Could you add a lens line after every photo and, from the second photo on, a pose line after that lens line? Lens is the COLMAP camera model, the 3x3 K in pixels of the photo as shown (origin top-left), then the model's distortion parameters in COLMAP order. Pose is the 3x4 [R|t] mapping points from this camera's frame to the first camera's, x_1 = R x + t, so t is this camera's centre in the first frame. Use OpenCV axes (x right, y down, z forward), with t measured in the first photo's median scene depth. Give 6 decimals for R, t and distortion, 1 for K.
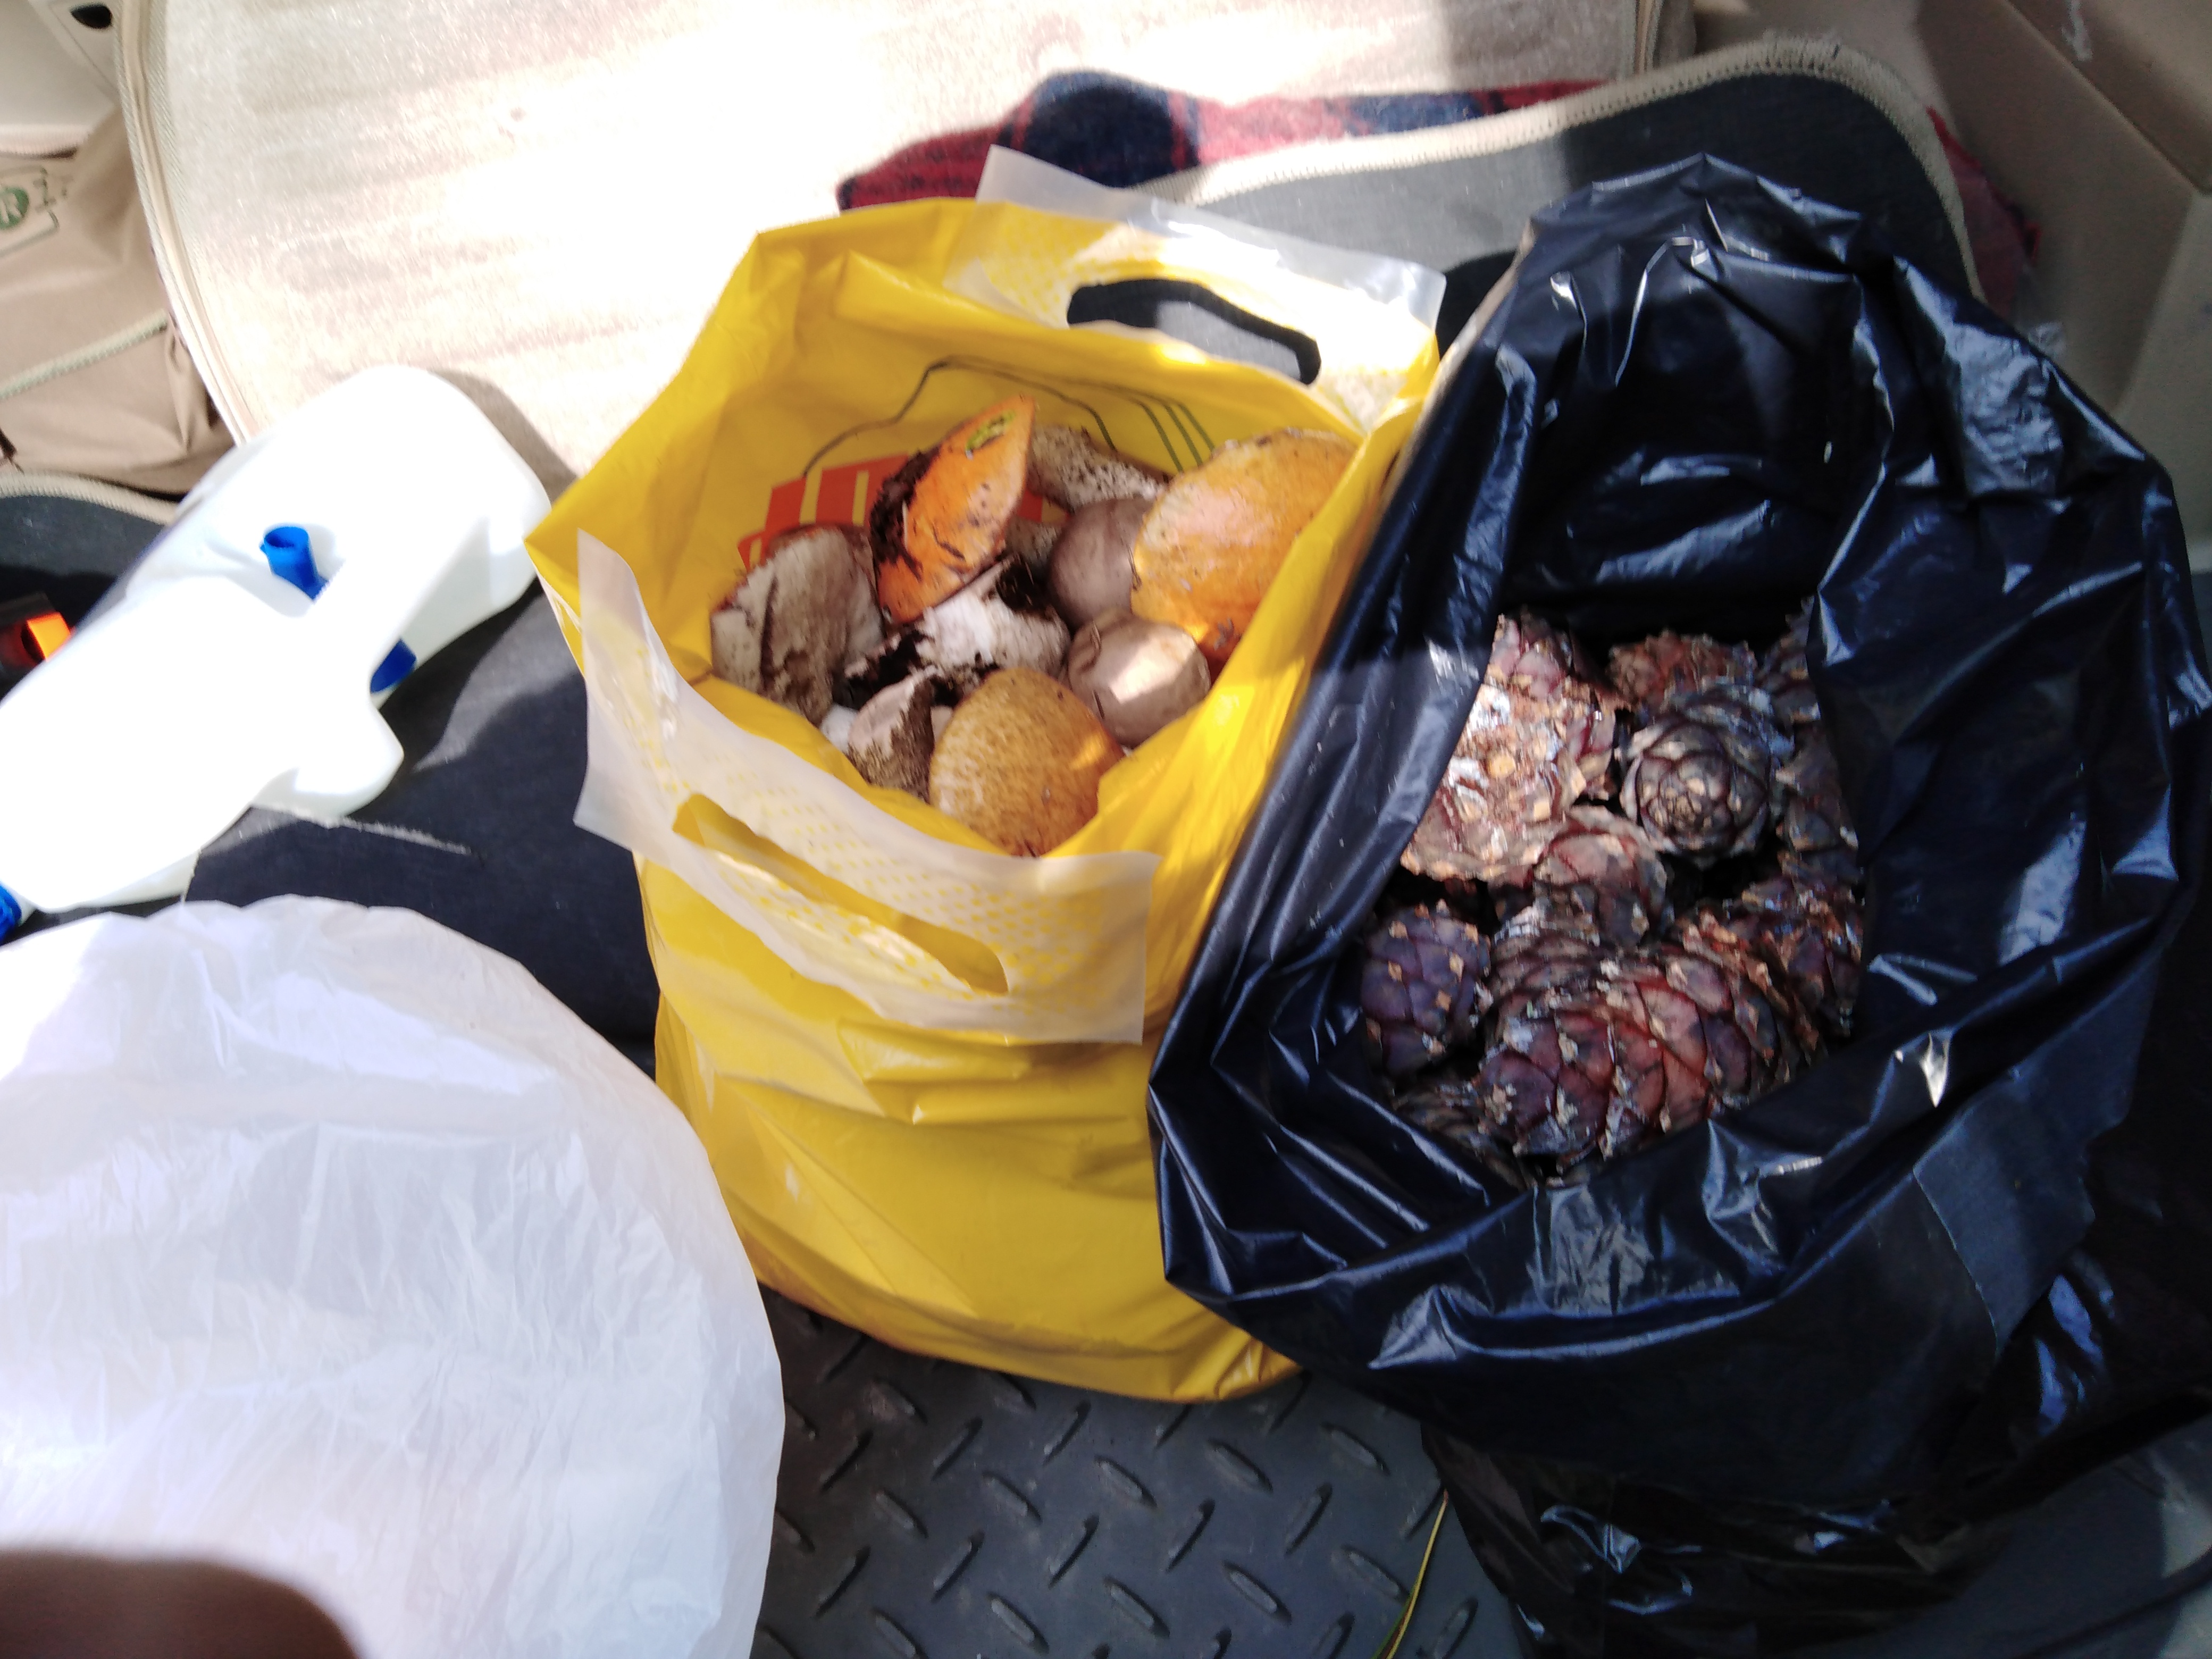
lens RADIAL K [[1594.3, 0, 1104.8], [0, 1594.3, 770.6], [0, 0, 1]] dist [0.043218, -0.057121]
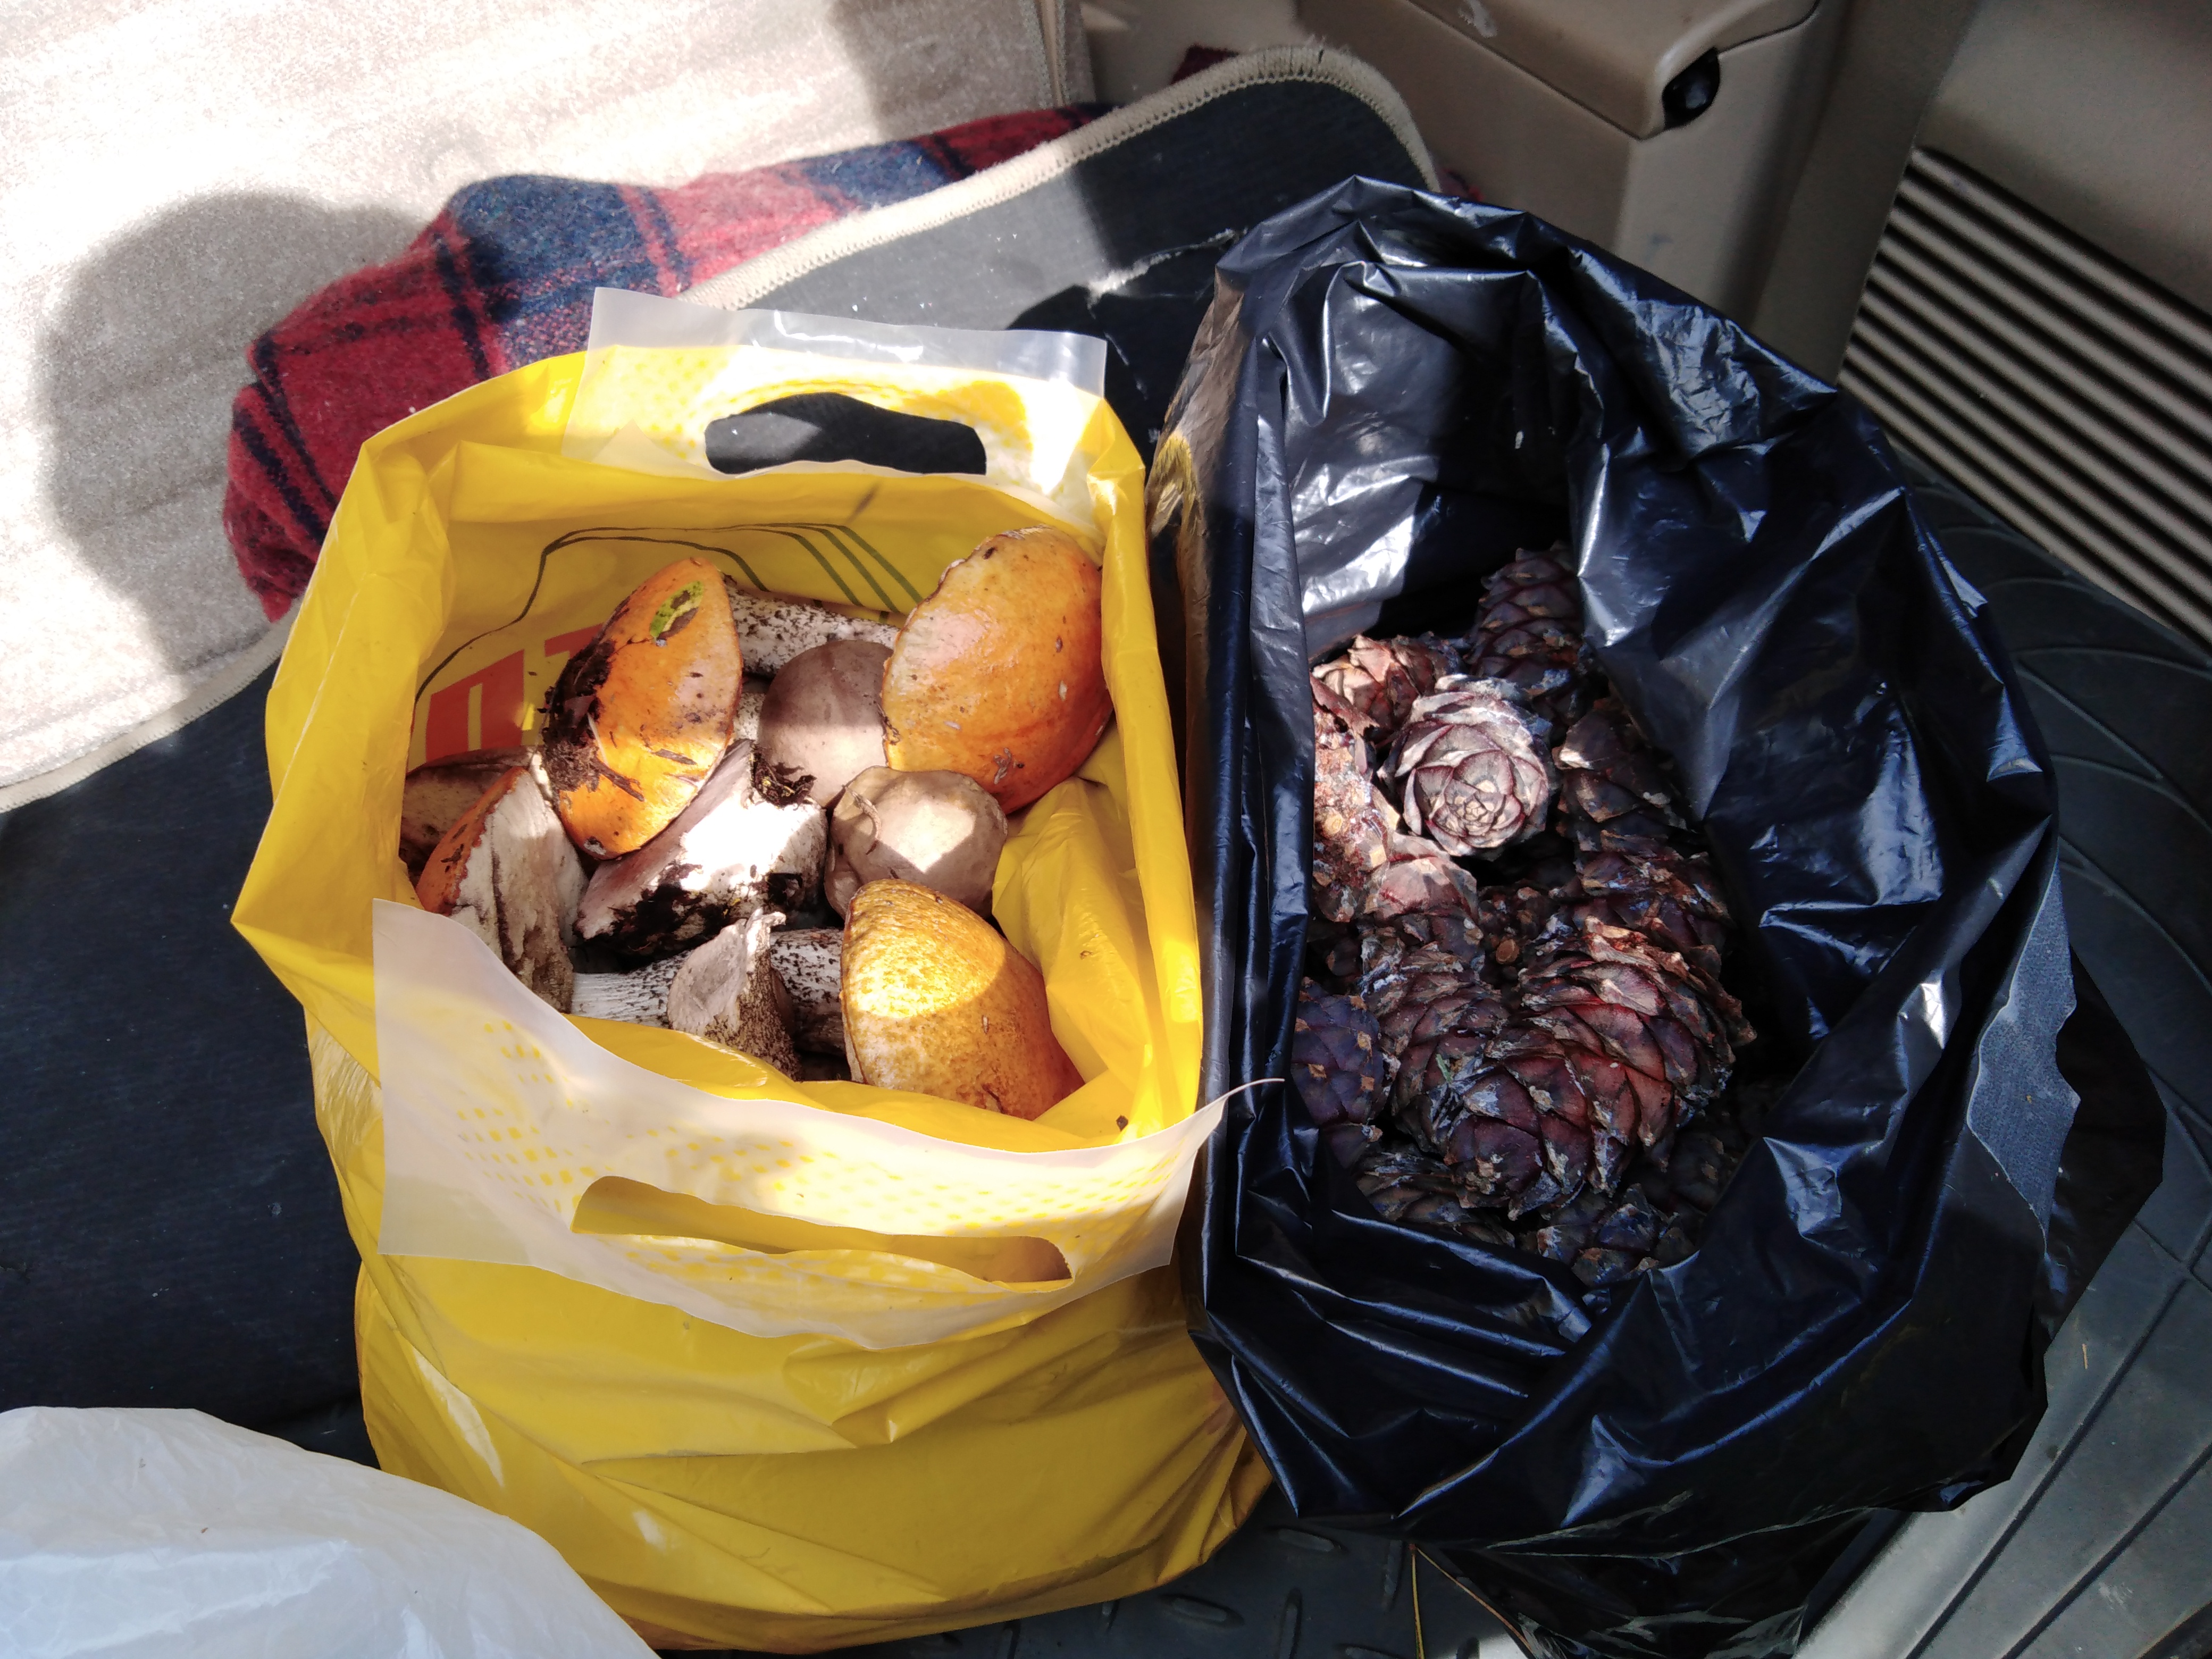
lens RADIAL K [[1594.3, 0, 1104.8], [0, 1594.3, 770.6], [0, 0, 1]] dist [0.043218, -0.057121]
pose [[0.907982, -0.269296, 0.321010, -0.167788], [0.276294, 0.960761, 0.024484, -0.091625], [-0.315008, 0.066462, 0.946759, 0.129735]]
